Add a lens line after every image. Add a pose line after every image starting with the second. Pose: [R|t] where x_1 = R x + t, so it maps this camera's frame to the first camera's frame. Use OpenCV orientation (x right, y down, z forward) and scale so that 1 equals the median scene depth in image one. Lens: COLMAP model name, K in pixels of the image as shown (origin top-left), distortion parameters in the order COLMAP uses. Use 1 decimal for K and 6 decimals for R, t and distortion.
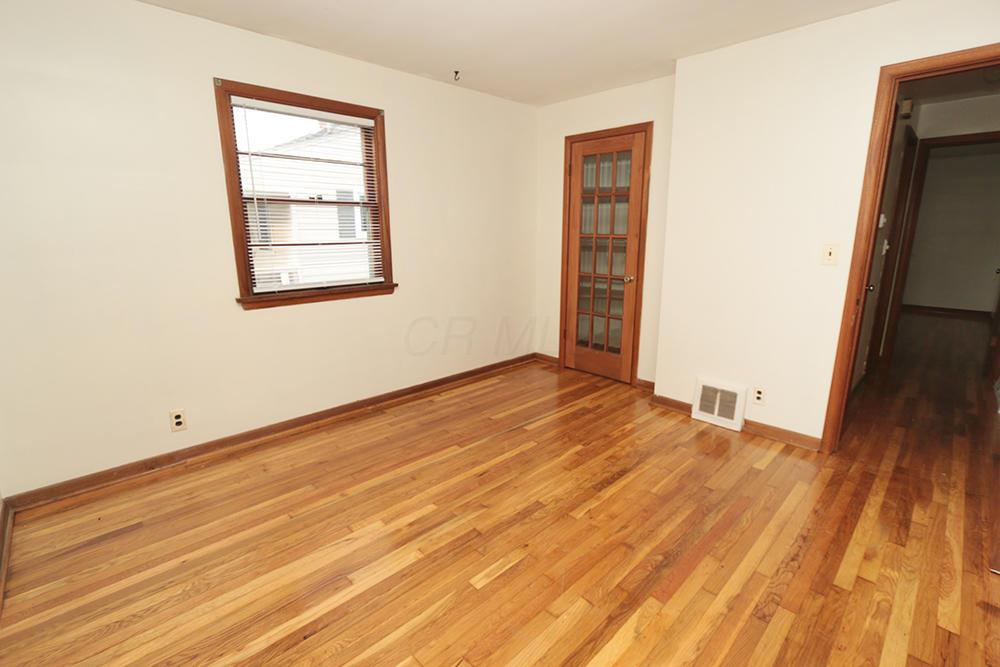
lens RADIAL K [[453.8, 0, 500.5], [0, 453.8, 332.8], [0, 0, 1]] dist [-0.021949, 0.002486]
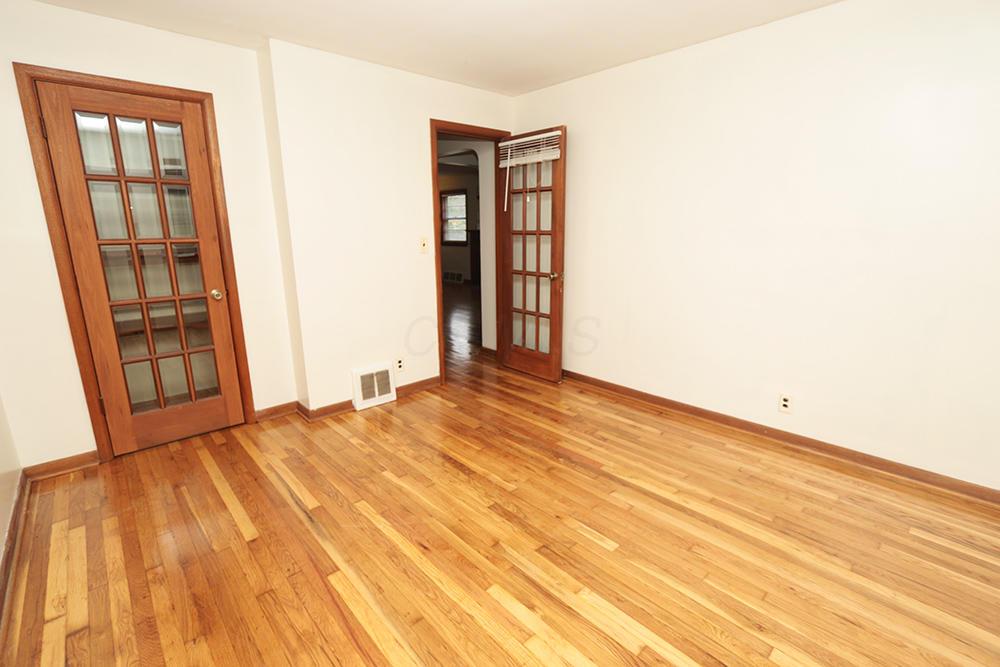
lens RADIAL K [[453.8, 0, 501.7], [0, 453.8, 332.7], [0, 0, 1]] dist [-0.021949, 0.002486]
pose [[0.021456, -0.228009, 0.973423, -0.636931], [0.228284, 0.949042, 0.217267, -0.155352], [-0.973358, 0.217555, 0.072413, 0.668020]]
